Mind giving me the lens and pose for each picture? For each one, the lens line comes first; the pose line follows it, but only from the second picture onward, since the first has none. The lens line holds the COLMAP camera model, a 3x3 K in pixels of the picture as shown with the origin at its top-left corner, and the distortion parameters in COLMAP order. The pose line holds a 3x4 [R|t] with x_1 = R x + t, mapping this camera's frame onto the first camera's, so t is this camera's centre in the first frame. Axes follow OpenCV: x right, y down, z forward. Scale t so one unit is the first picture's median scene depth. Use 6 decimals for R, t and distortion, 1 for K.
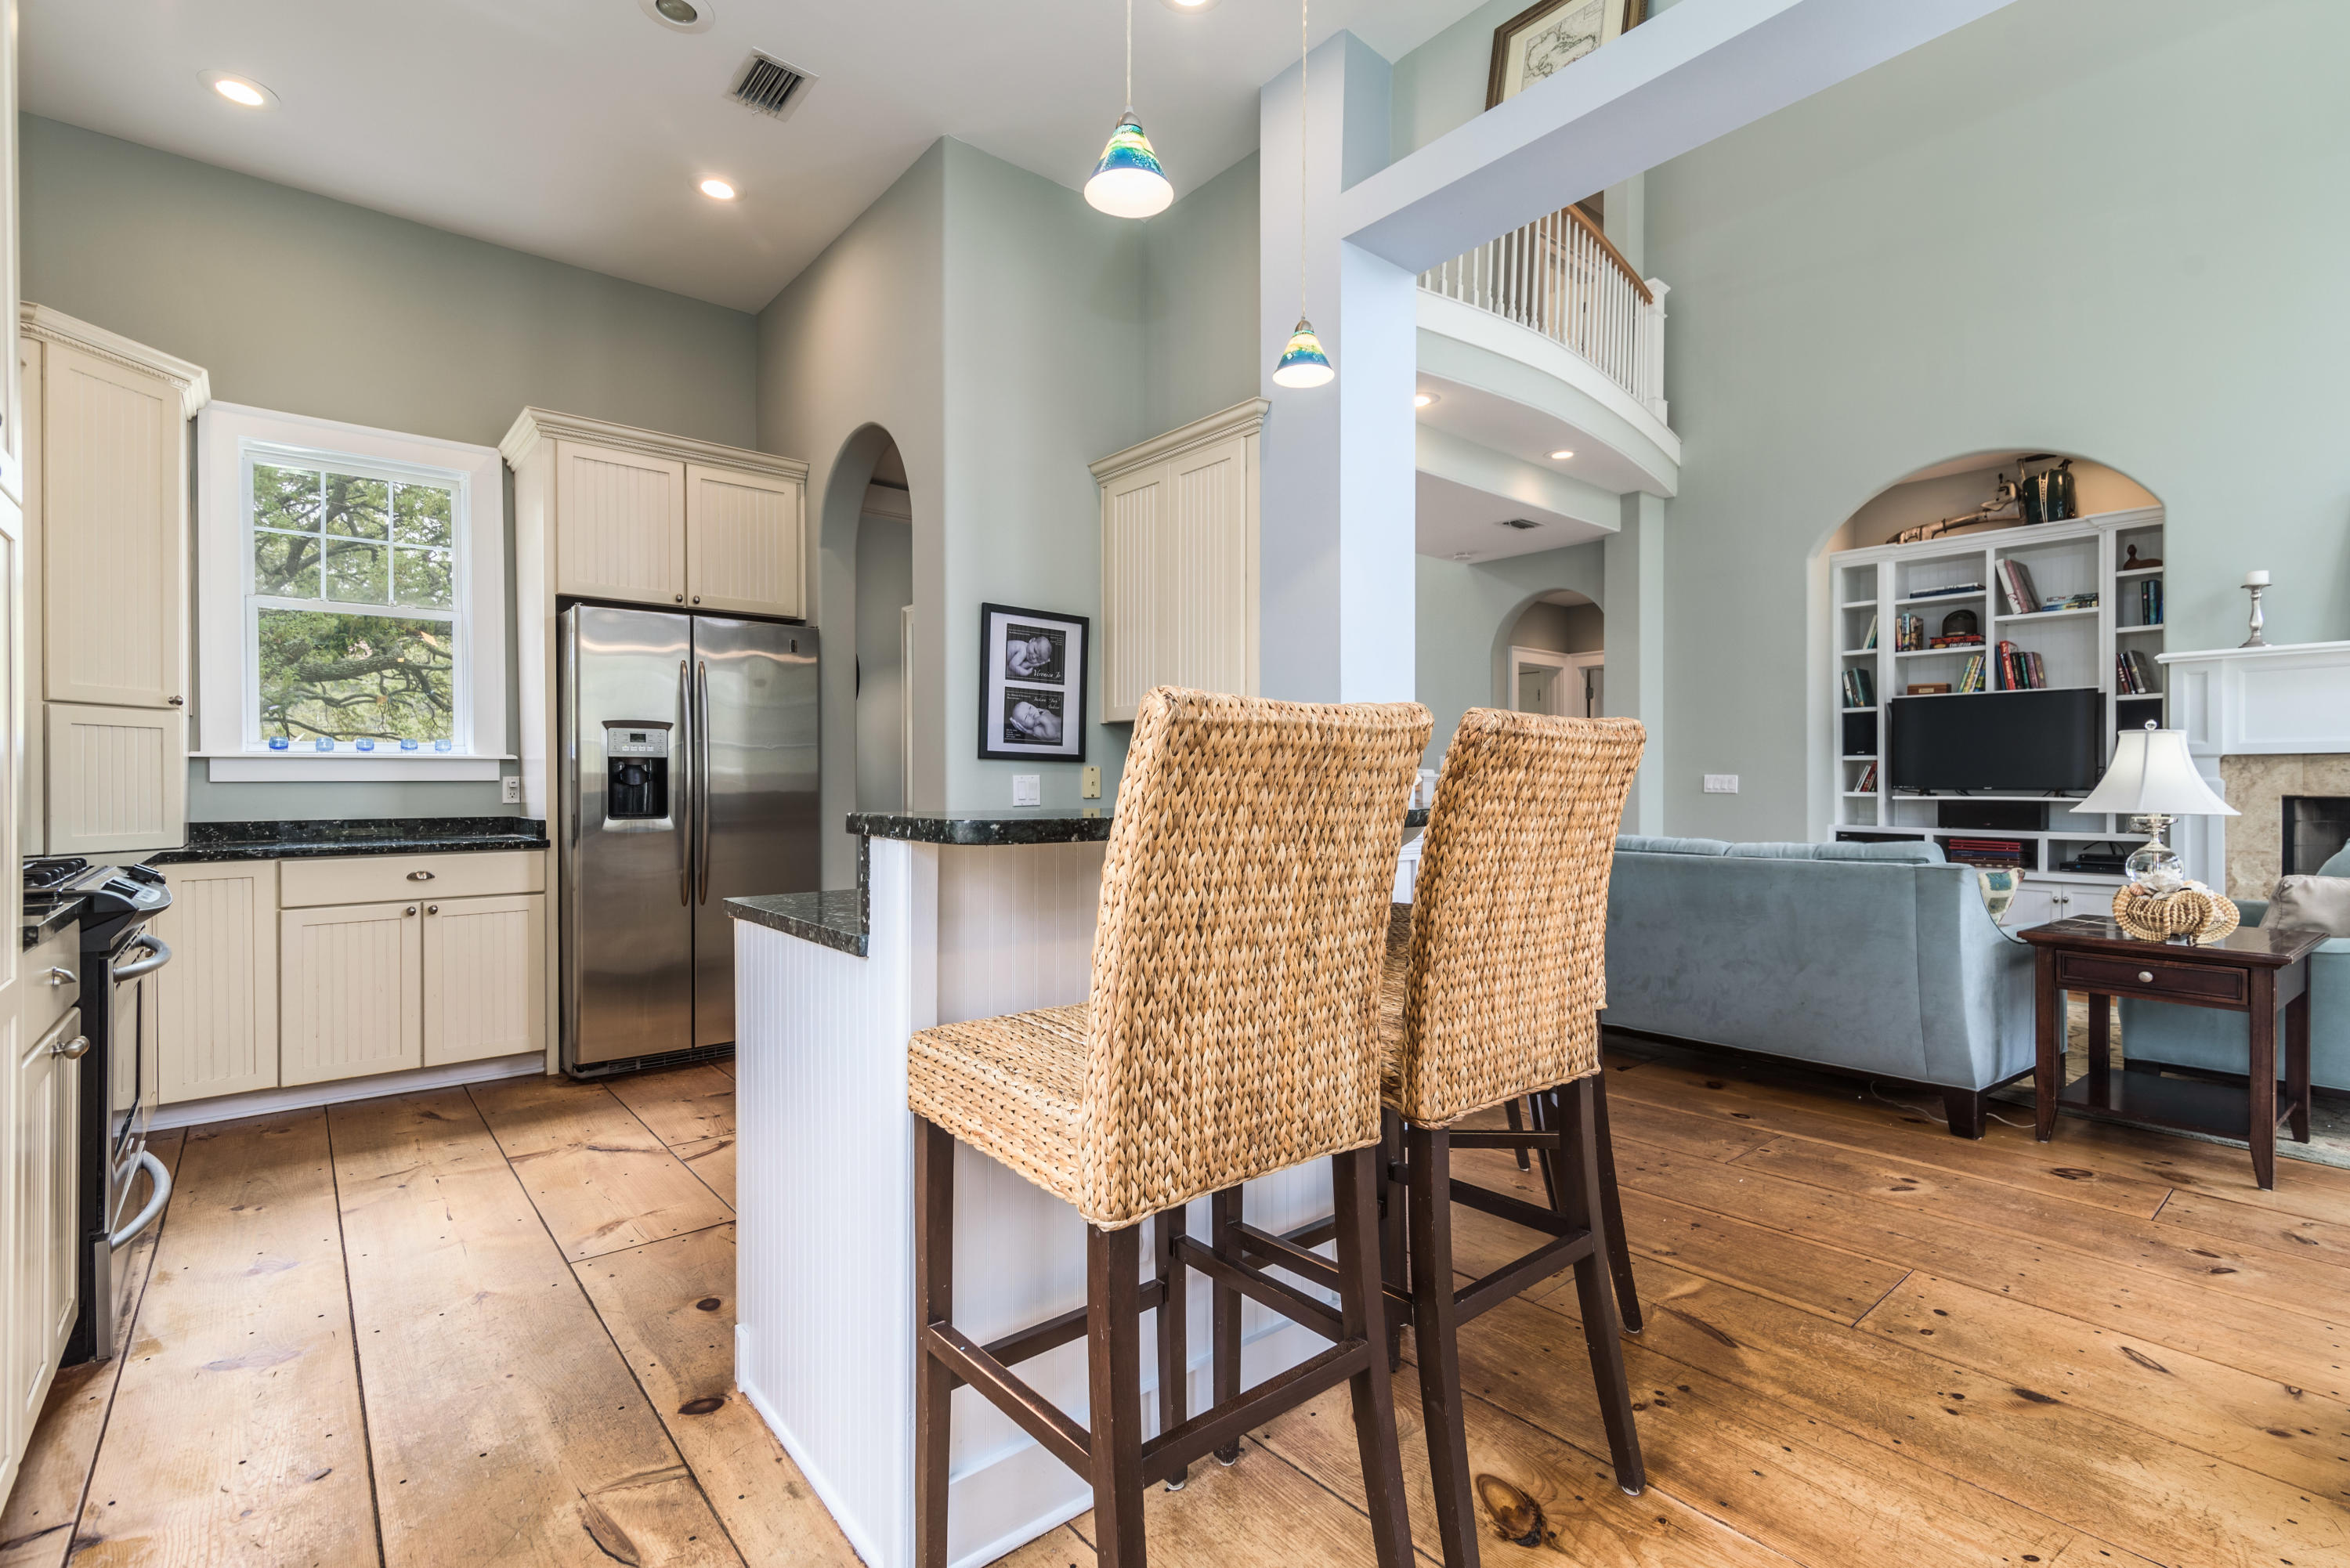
lens RADIAL K [[1078.2, 0, 1216.8], [0, 1078.2, 779.9], [0, 0, 1]] dist [0.010190, -0.001320]
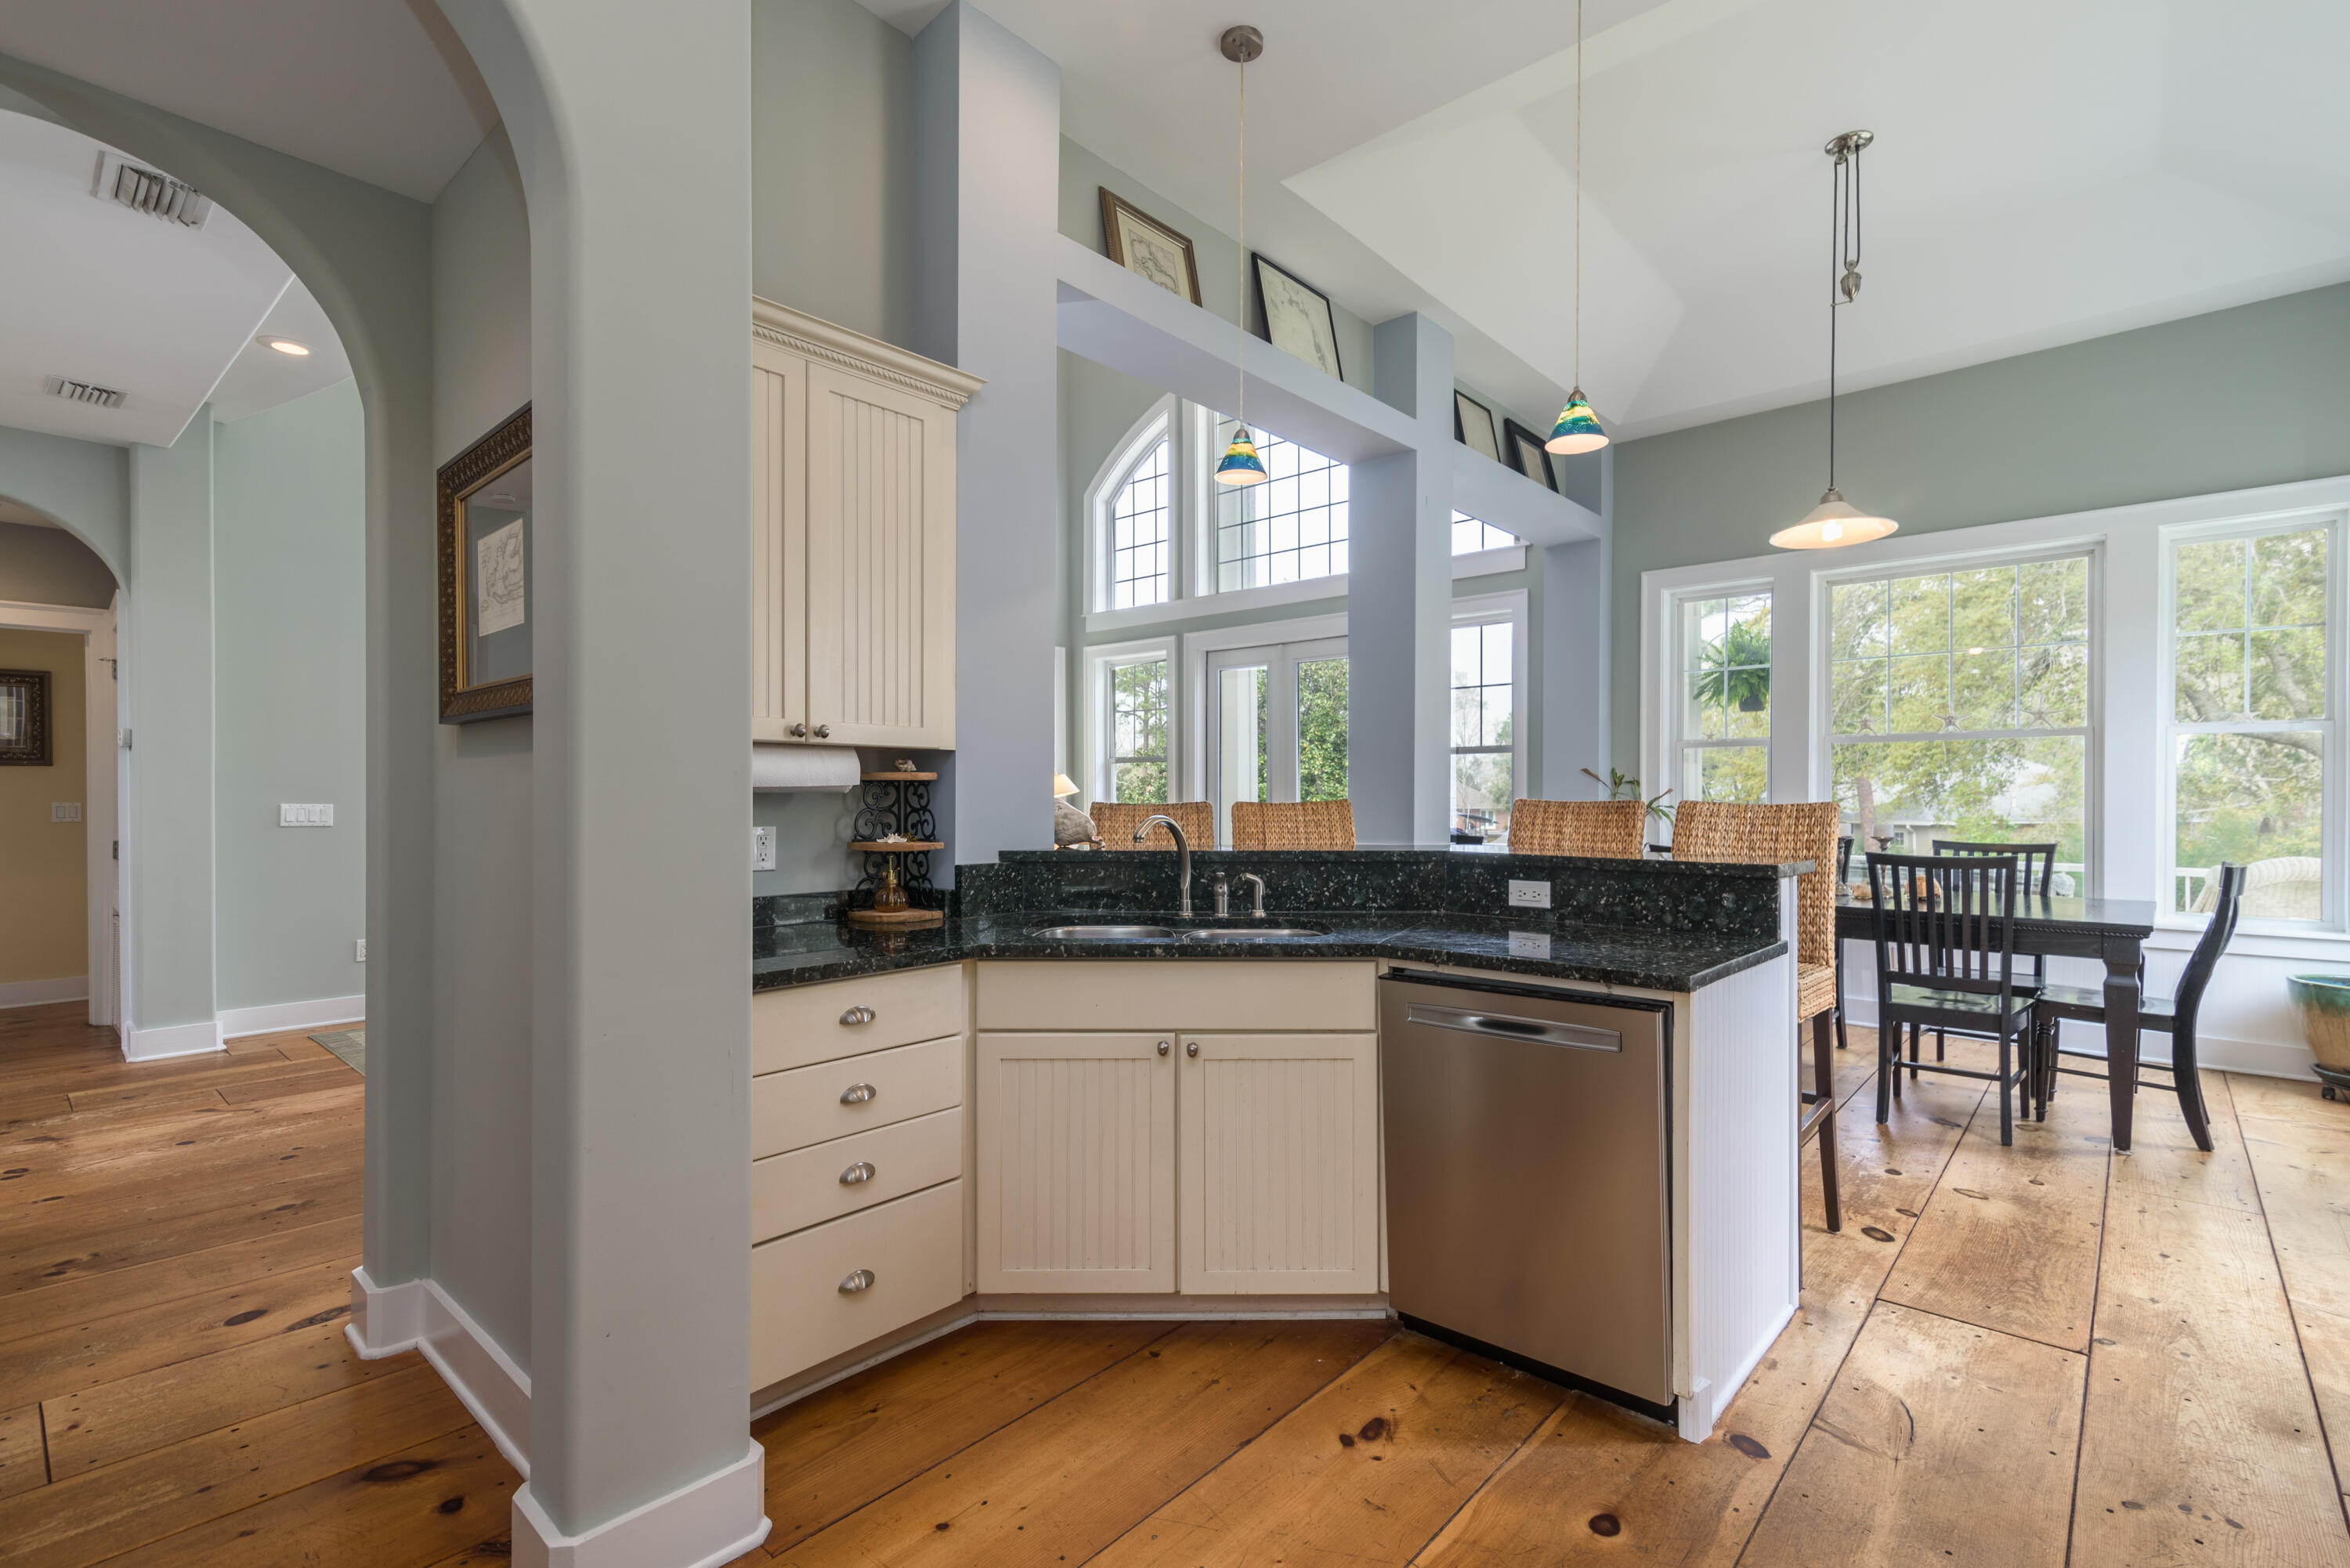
lens RADIAL K [[1078.2, 0, 1172.8], [0, 1078.2, 797.7], [0, 0, 1]] dist [0.010190, -0.001320]
pose [[-0.125233, -0.003017, 0.992123, -0.681333], [-0.005147, 0.999984, 0.002391, -0.024703], [-0.992114, -0.004807, -0.125246, 0.794727]]
